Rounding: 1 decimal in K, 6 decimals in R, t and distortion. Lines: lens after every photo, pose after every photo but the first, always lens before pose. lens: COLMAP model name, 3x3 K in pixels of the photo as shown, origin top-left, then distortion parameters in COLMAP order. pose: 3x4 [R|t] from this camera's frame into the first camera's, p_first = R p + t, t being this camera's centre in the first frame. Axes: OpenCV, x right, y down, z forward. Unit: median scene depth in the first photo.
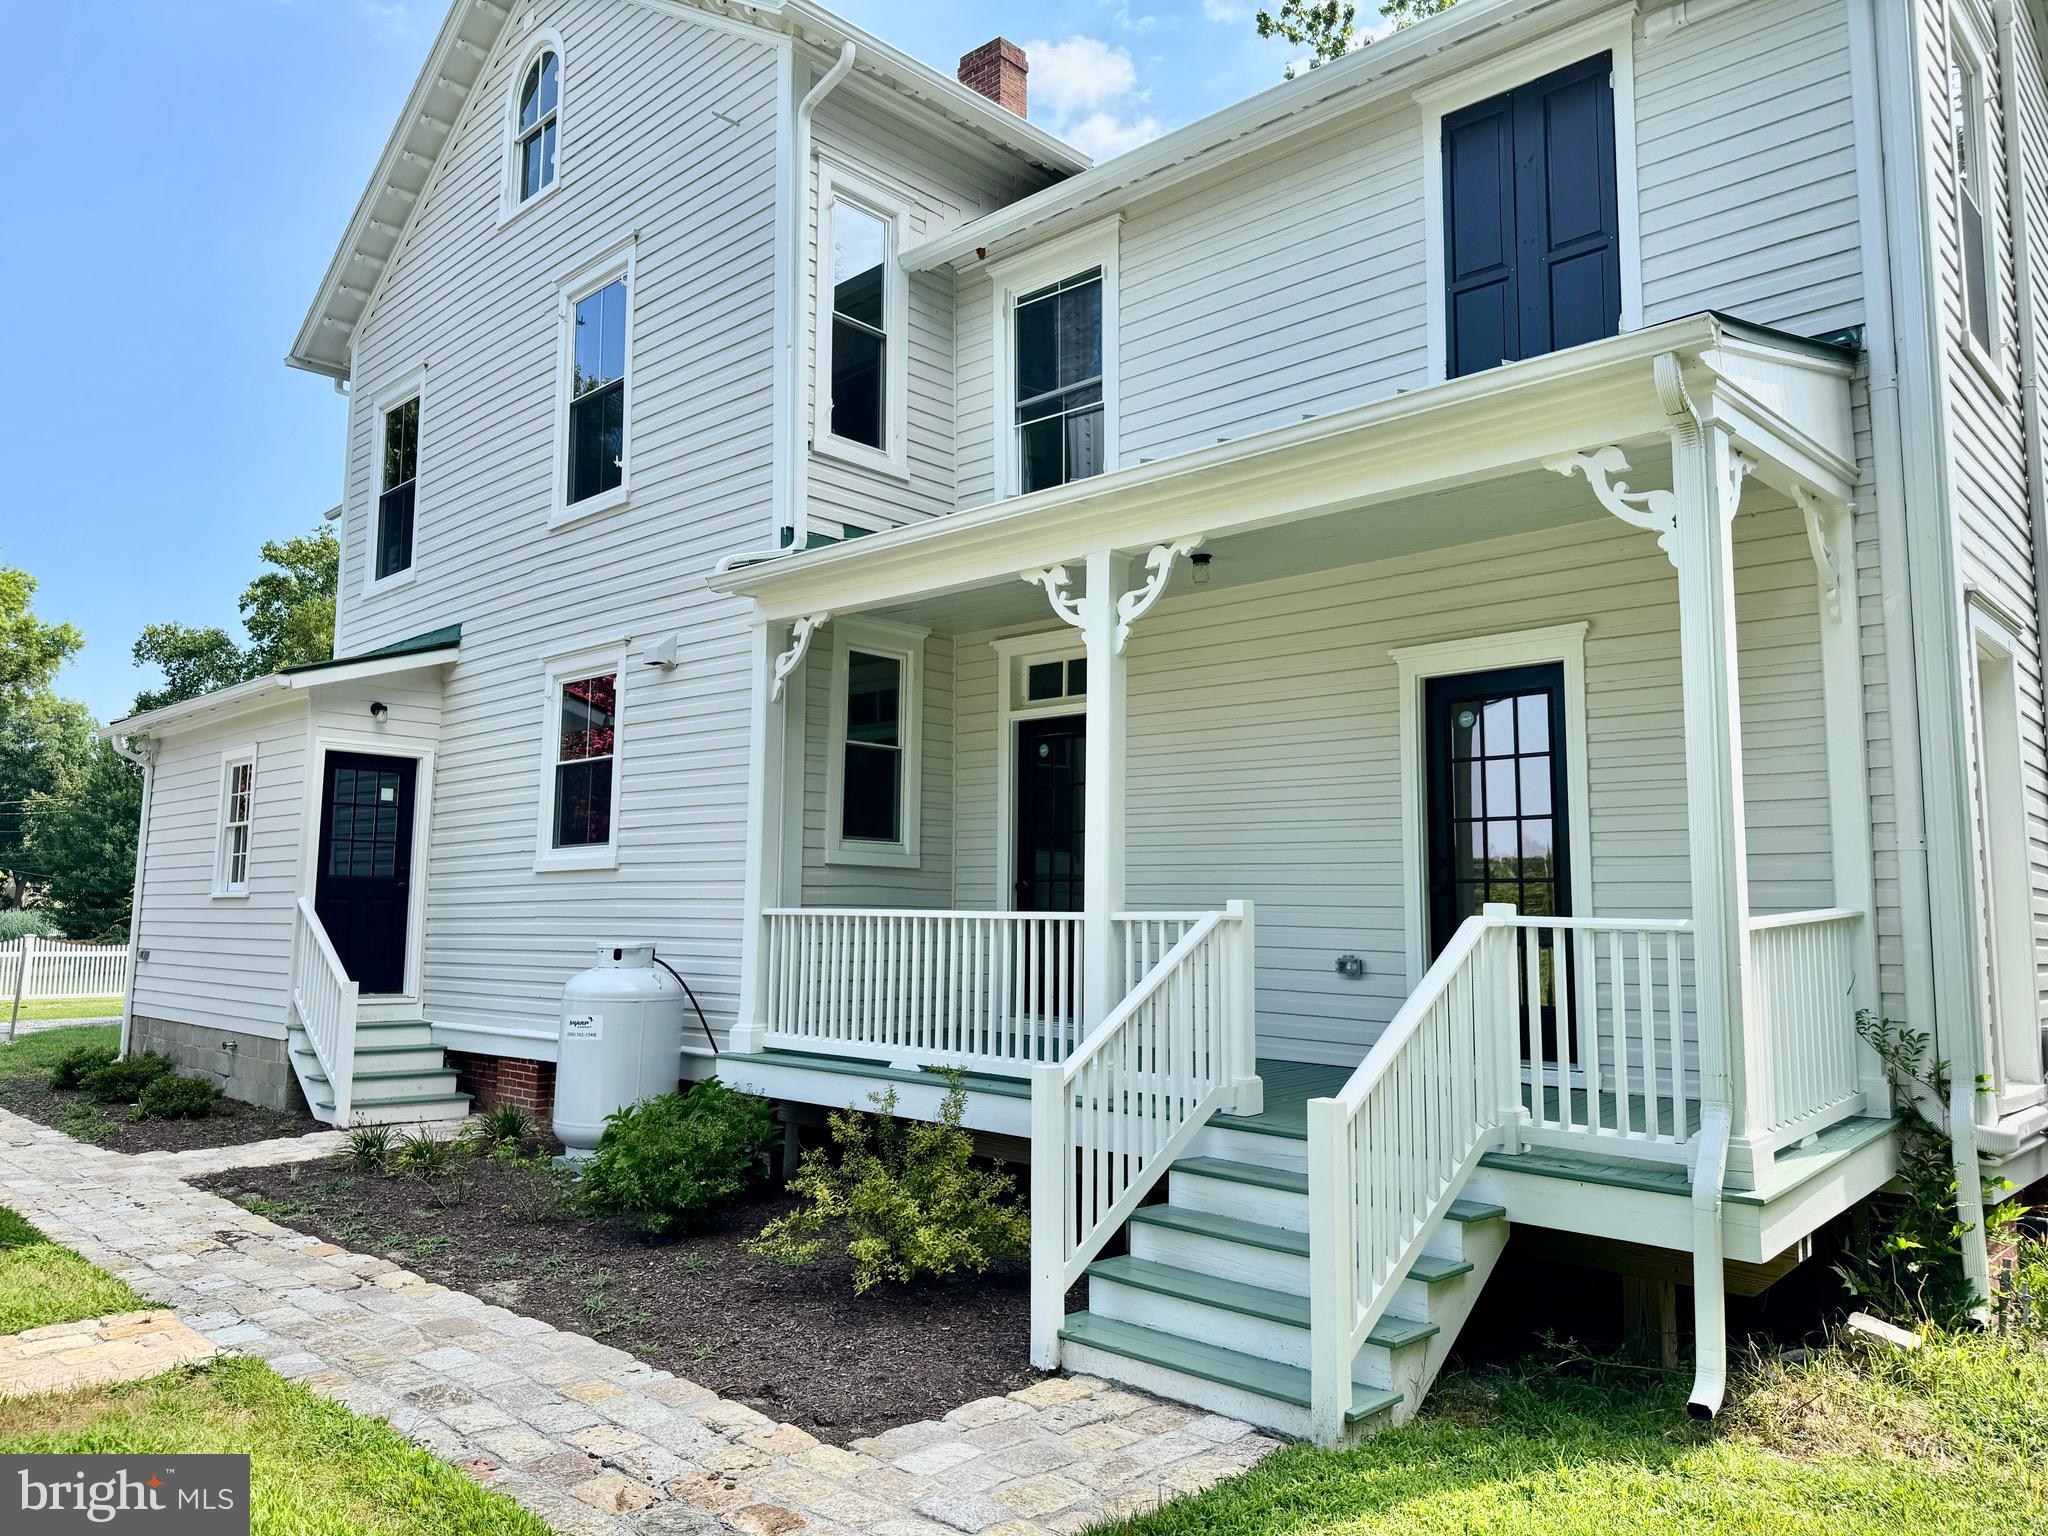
lens RADIAL K [[1437.5, 0, 1024.0], [0, 1437.5, 768.0], [0, 0, 1]] dist [0.068071, -0.092761]
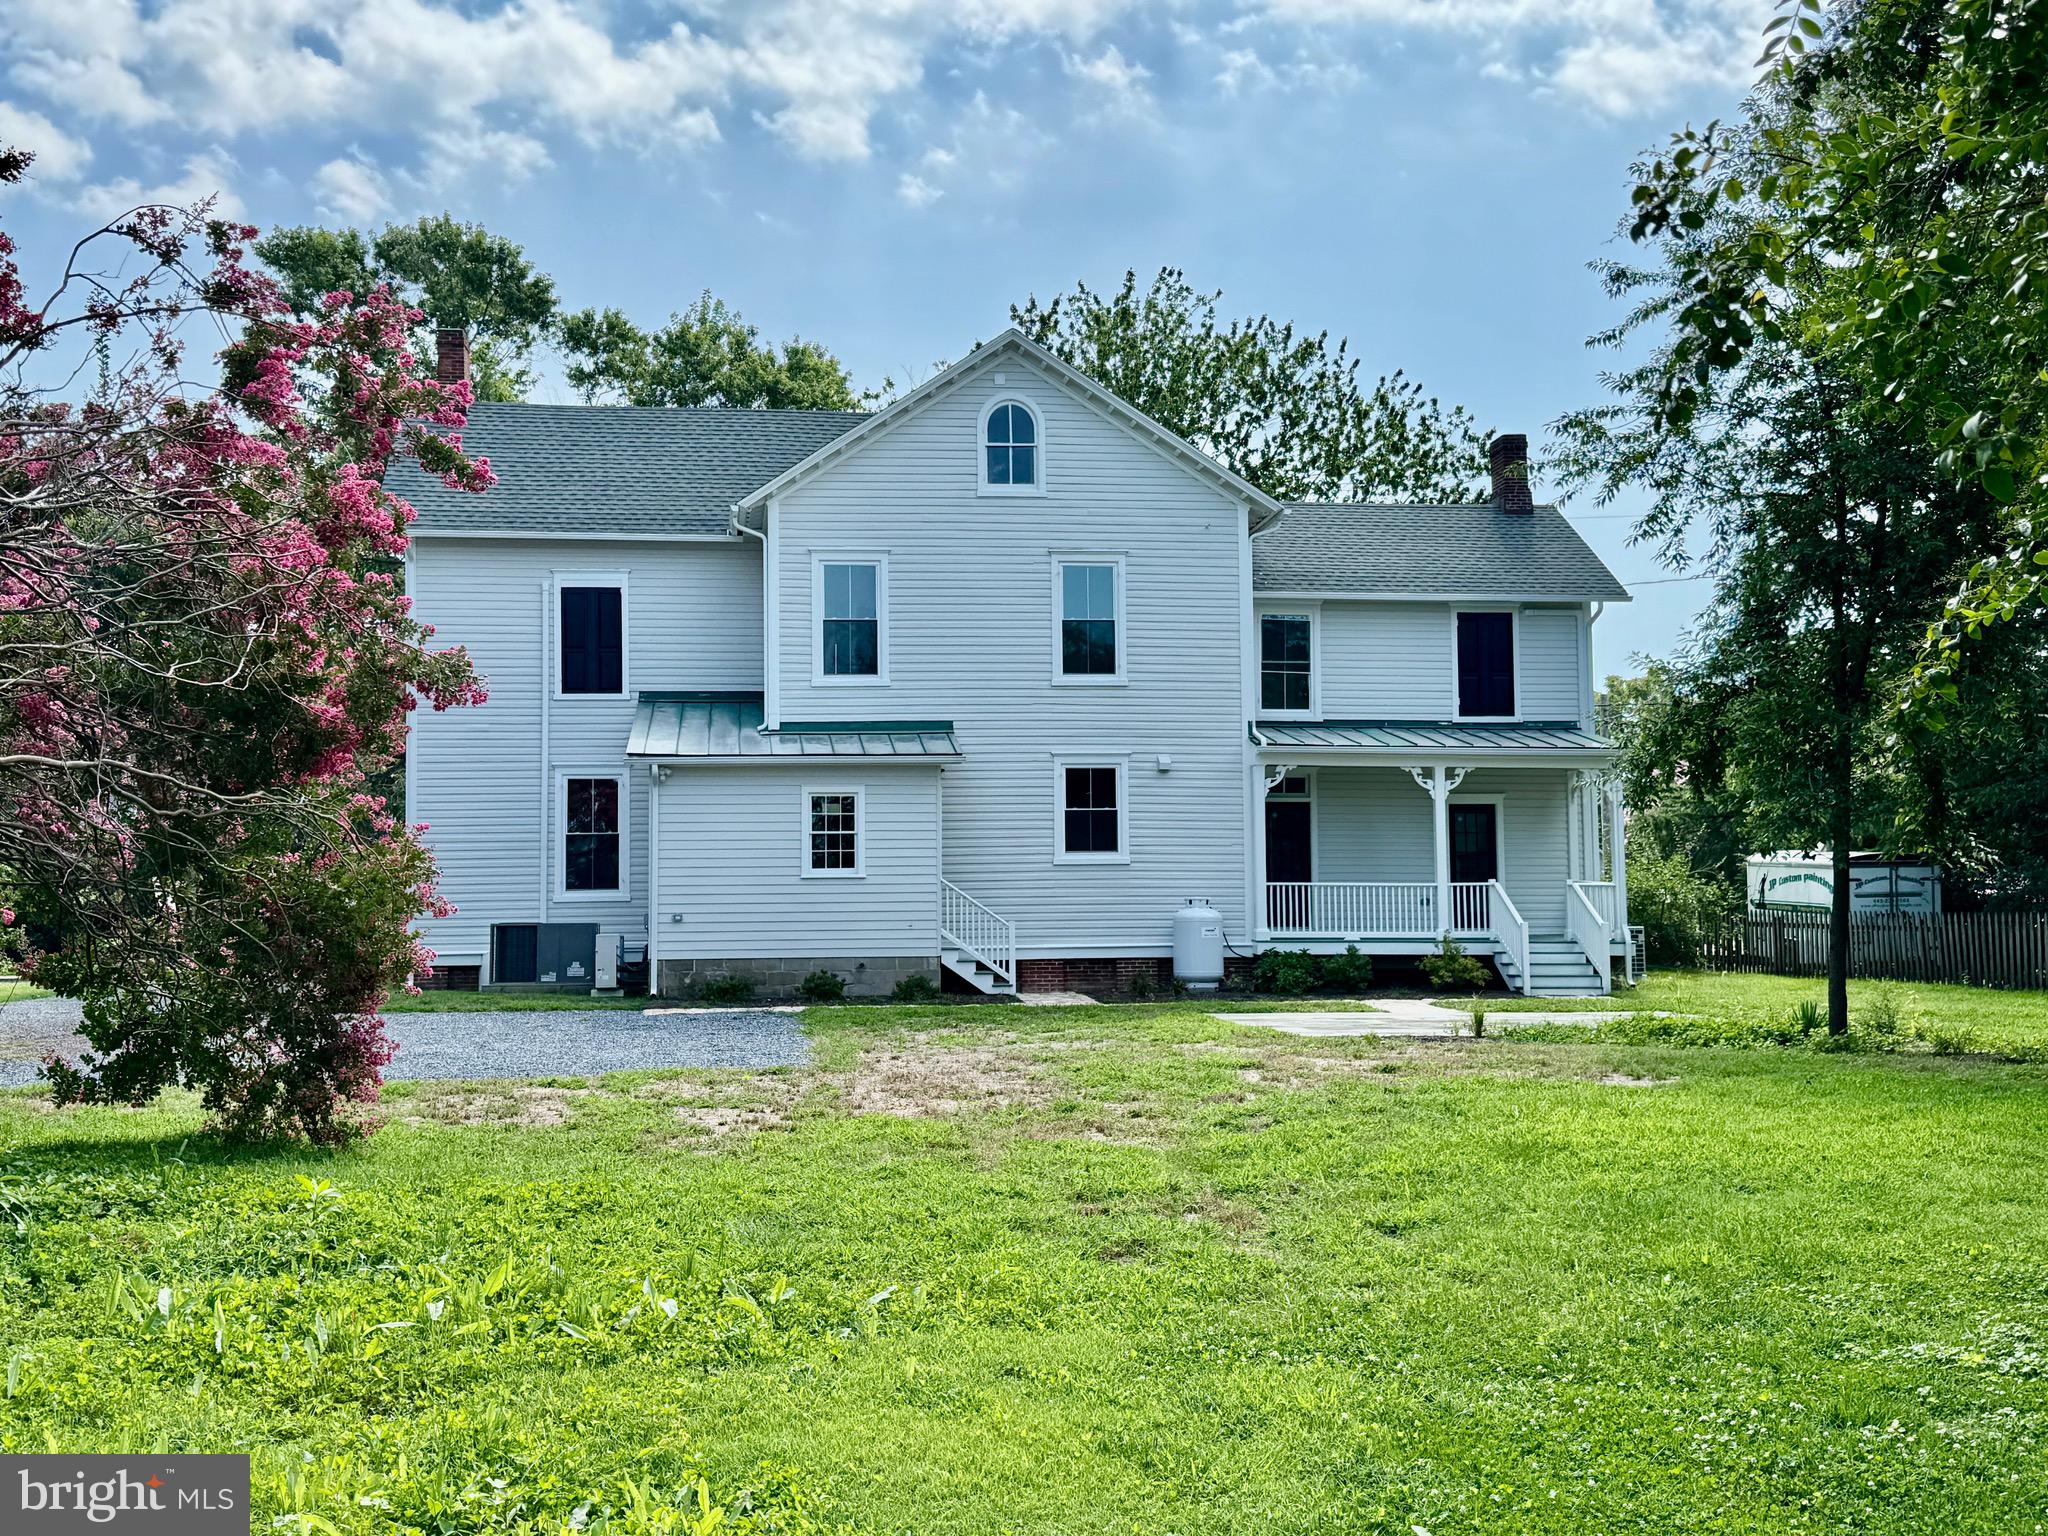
lens RADIAL K [[2094.5, 0, 1024.0], [0, 2094.5, 768.0], [0, 0, 1]] dist [0.122913, 0.000208]
pose [[0.630962, 0.039284, 0.774819, -3.228741], [-0.068287, 0.997653, 0.005027, -0.087501], [-0.772803, -0.056082, 0.632164, -0.938425]]
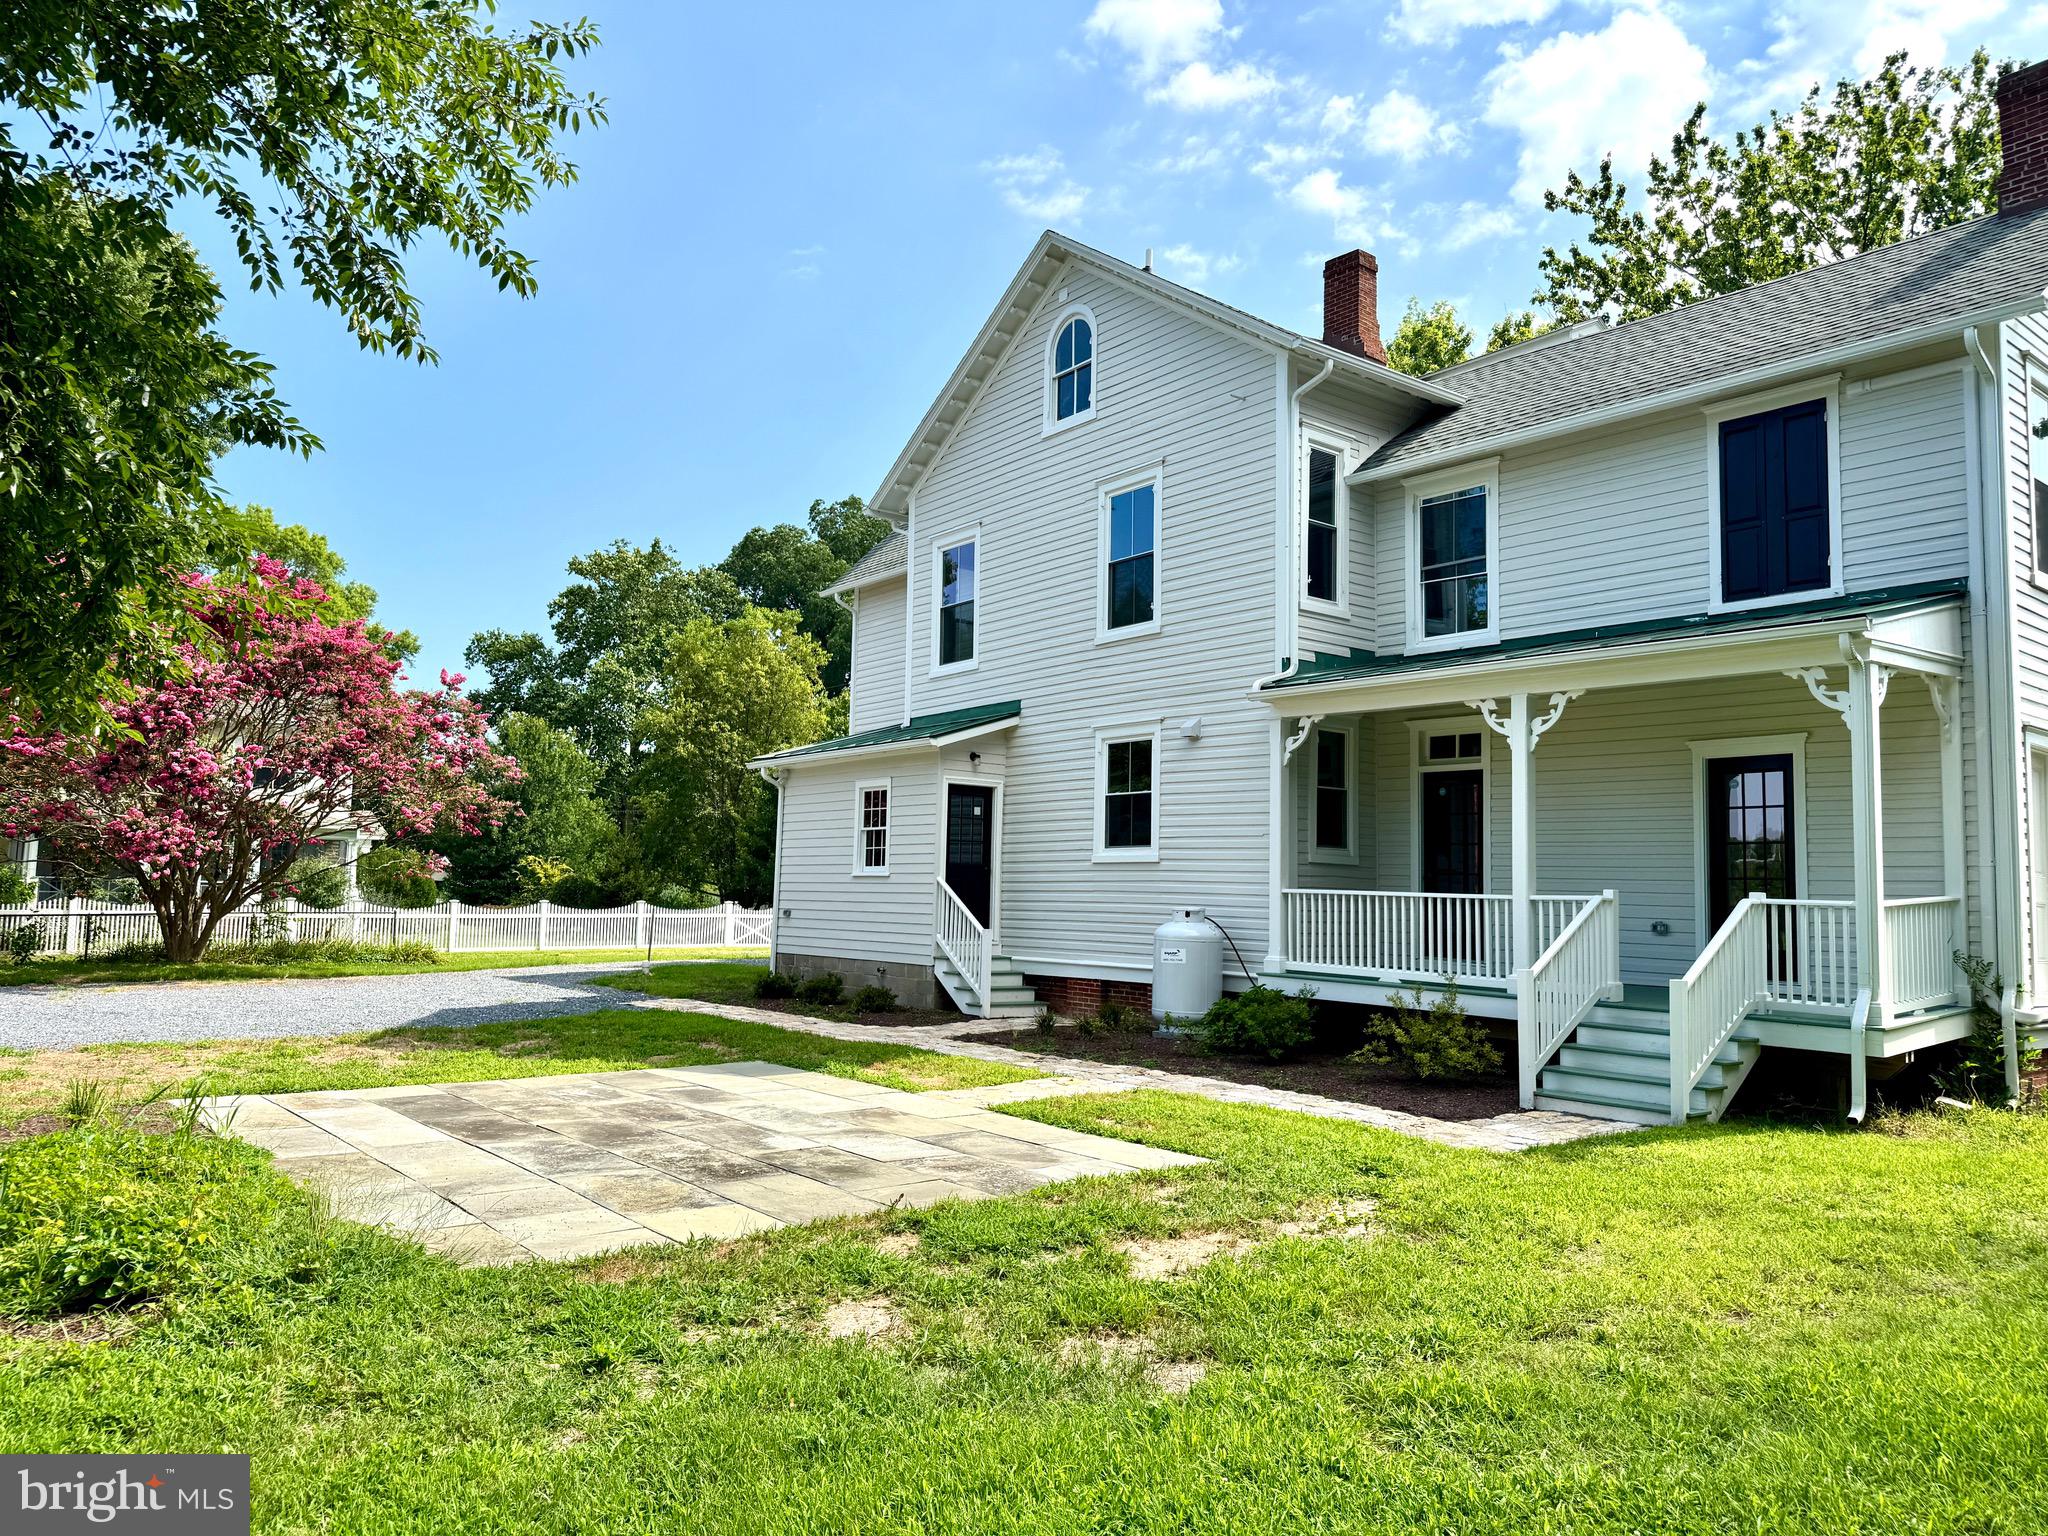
lens RADIAL K [[1425.8, 0, 1015.0], [0, 1425.8, 784.9], [0, 0, 1]] dist [0.064119, -0.088155]
pose [[0.989993, 0.000177, -0.141115, -0.255791], [0.003667, 0.999629, 0.026978, -0.070998], [0.141067, -0.027226, 0.989626, -0.701317]]
